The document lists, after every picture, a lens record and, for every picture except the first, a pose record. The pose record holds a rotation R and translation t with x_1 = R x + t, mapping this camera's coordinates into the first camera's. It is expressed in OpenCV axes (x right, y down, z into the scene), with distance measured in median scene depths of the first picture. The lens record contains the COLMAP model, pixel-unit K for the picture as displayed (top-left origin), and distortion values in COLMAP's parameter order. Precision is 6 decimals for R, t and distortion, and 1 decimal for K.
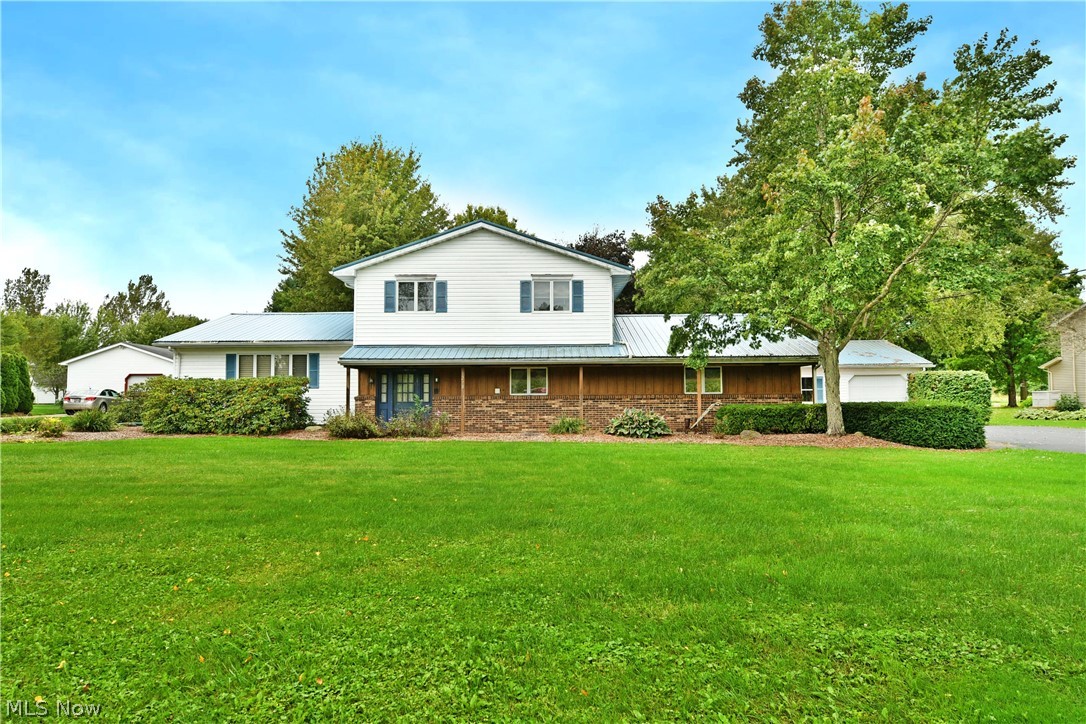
lens RADIAL K [[672.0, 0, 541.0], [0, 672.0, 363.8], [0, 0, 1]] dist [-0.011613, -0.001638]
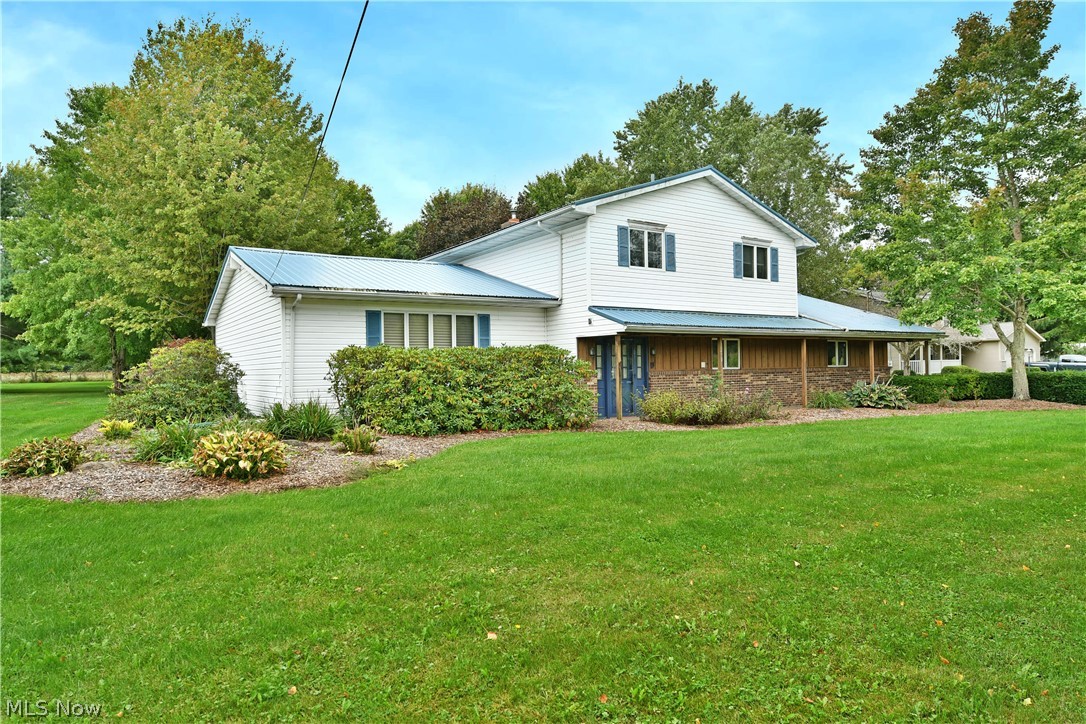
lens RADIAL K [[672.0, 0, 542.3], [0, 672.0, 362.1], [0, 0, 1]] dist [-0.011613, -0.001638]
pose [[0.836351, -0.001934, 0.548191, -0.738938], [-0.016669, 0.999442, 0.028957, 0.015252], [-0.547941, -0.033356, 0.835852, 0.384067]]
